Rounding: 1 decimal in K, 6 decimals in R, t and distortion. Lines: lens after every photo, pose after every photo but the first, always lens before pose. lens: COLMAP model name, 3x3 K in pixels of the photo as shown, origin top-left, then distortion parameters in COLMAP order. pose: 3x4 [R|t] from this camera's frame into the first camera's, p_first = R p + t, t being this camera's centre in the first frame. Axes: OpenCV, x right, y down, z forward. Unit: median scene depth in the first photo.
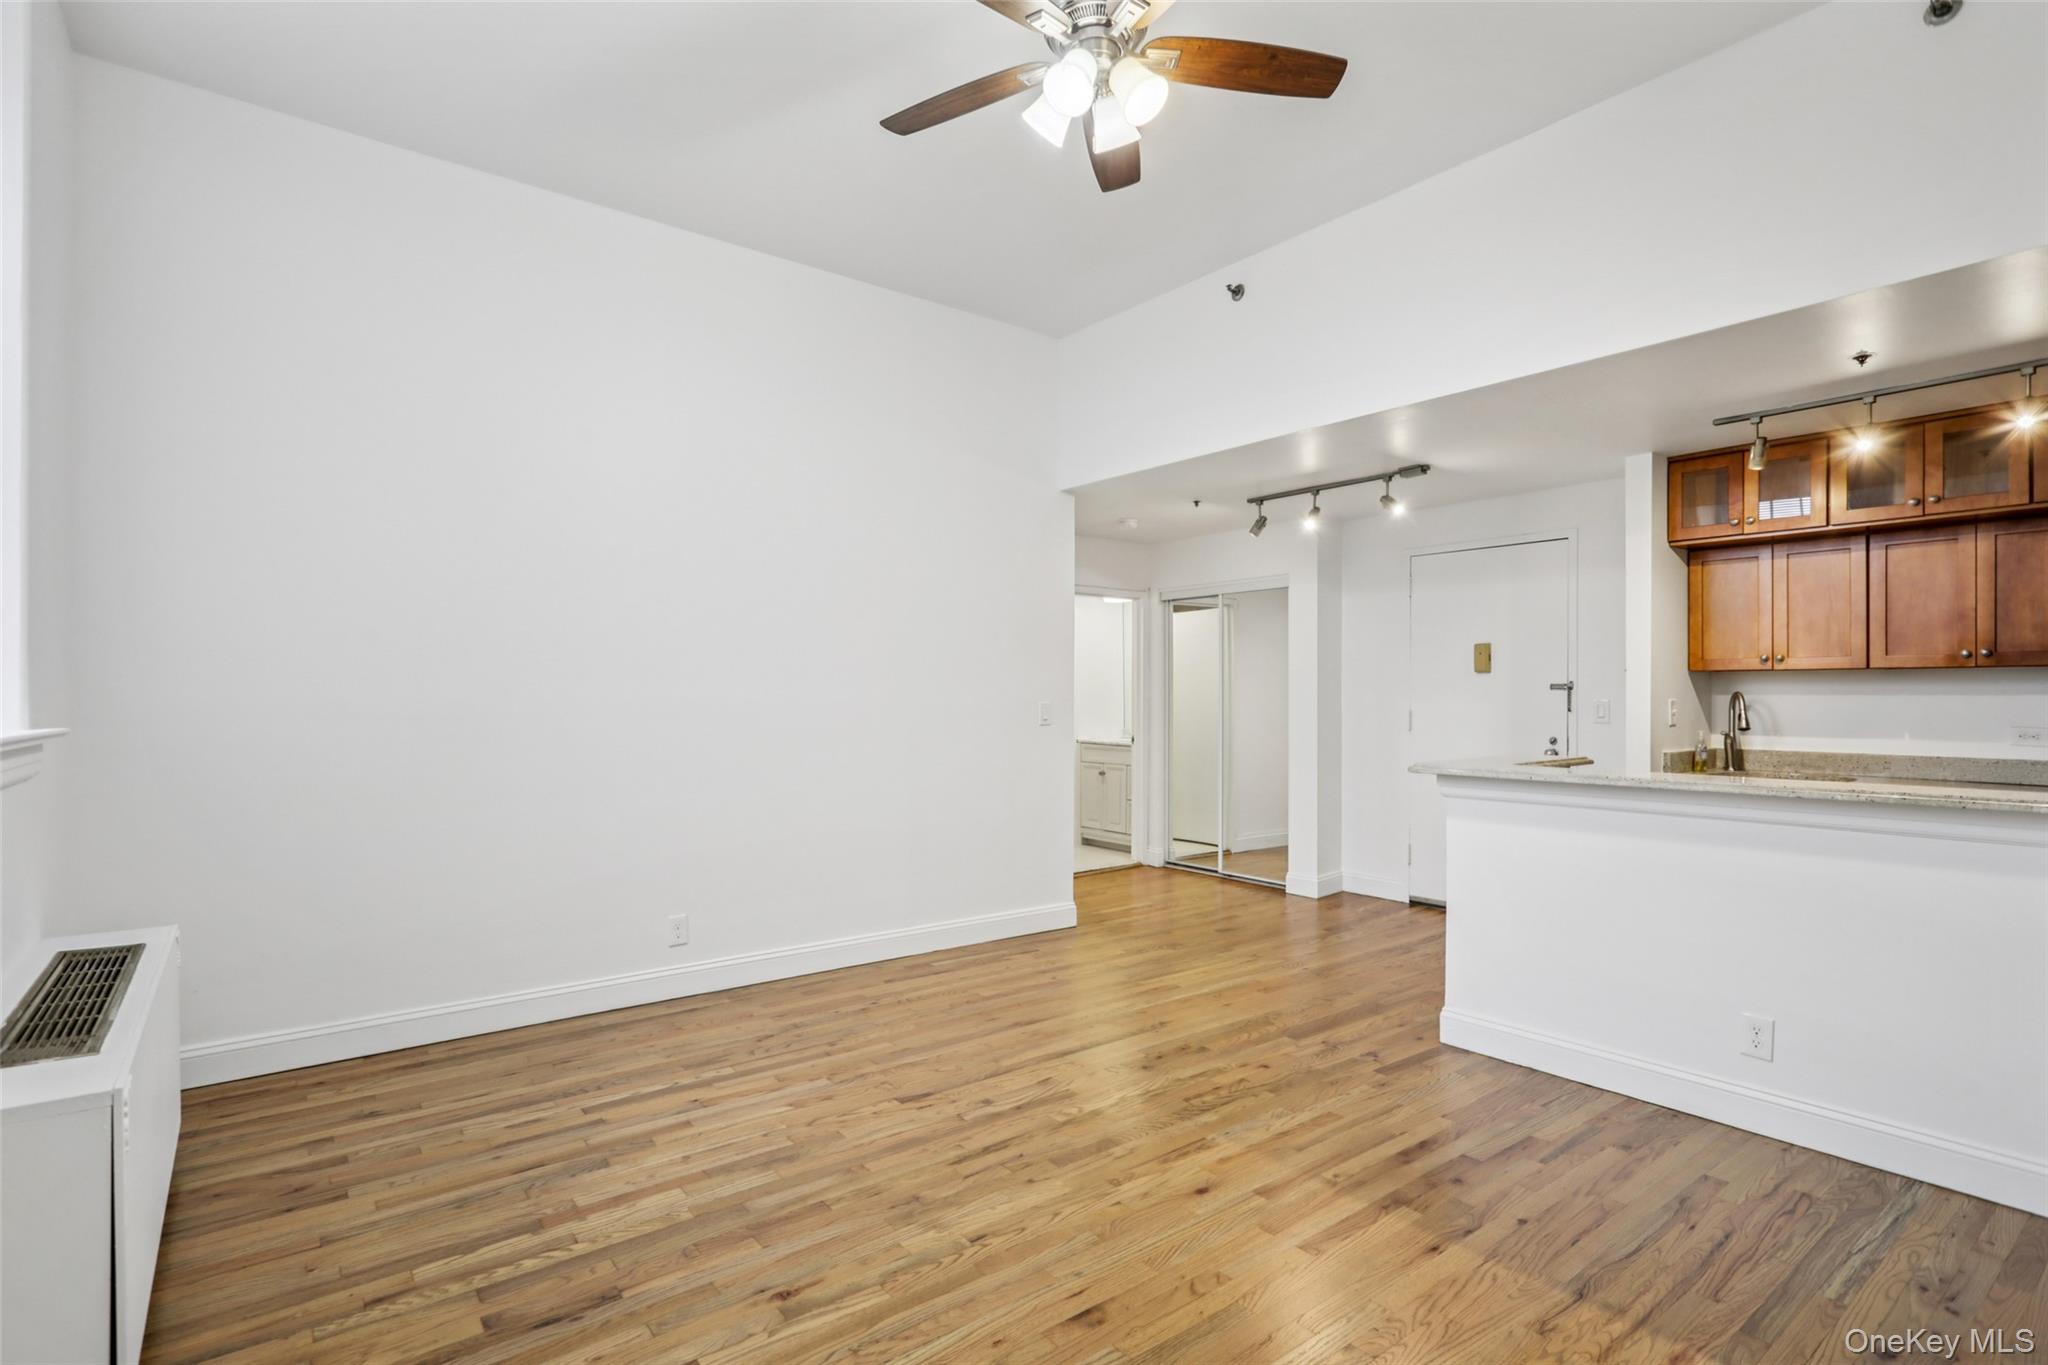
lens RADIAL K [[992.6, 0, 1022.6], [0, 992.6, 690.5], [0, 0, 1]] dist [-0.001481, -0.000303]
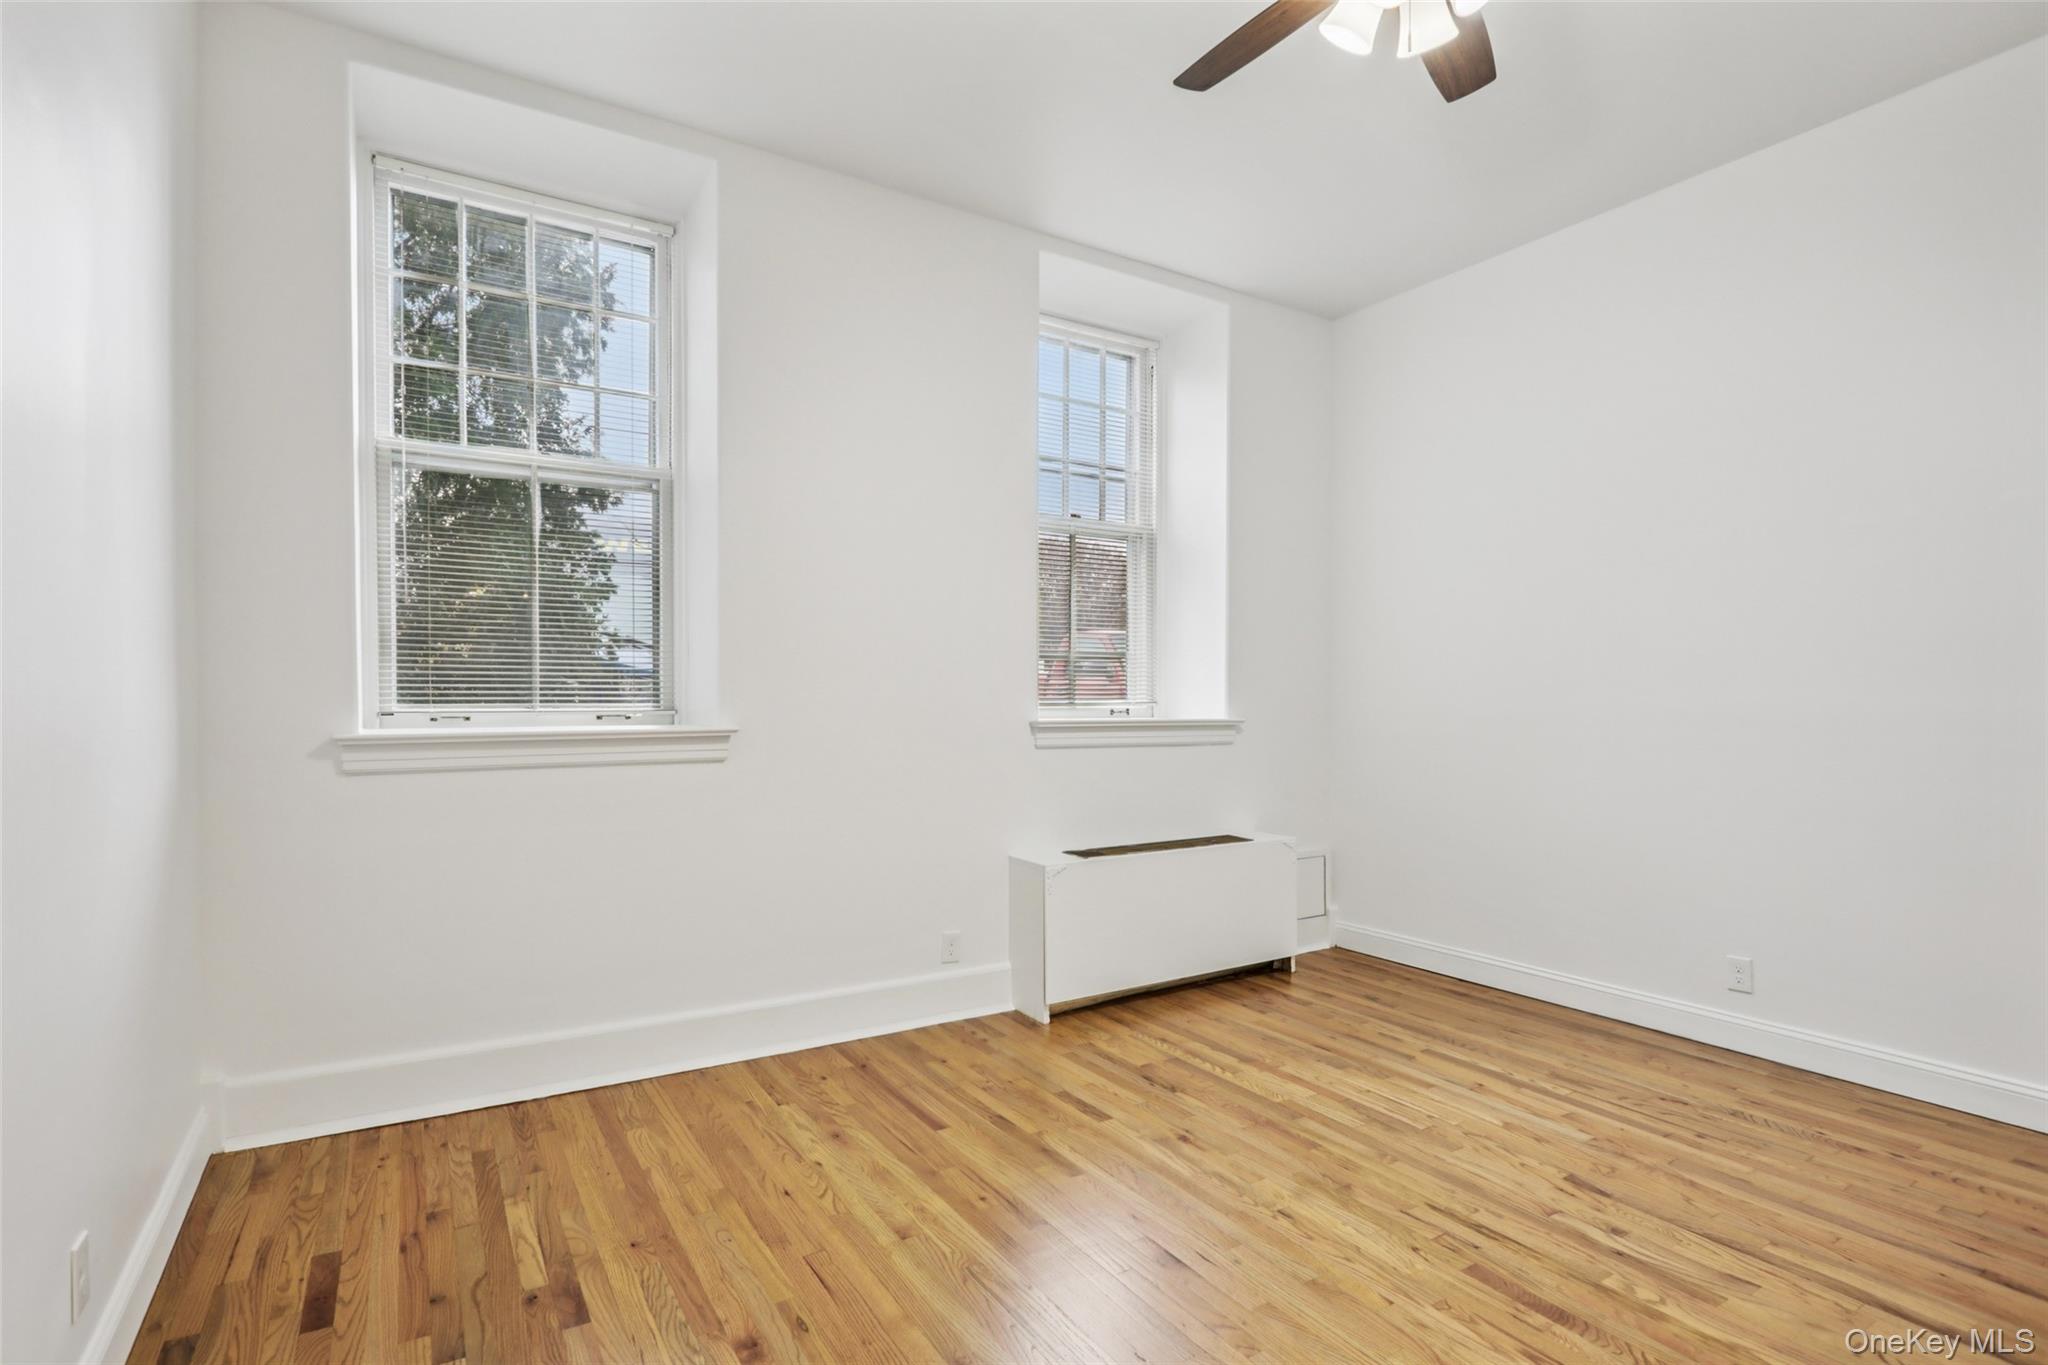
lens RADIAL K [[992.6, 0, 1011.7], [0, 992.6, 701.0], [0, 0, 1]] dist [-0.001481, -0.000303]
pose [[-0.111570, -0.002594, -0.993753, 0.735011], [0.003787, 0.999988, -0.003035, 0.003846], [0.993749, -0.004102, -0.111559, 0.584948]]
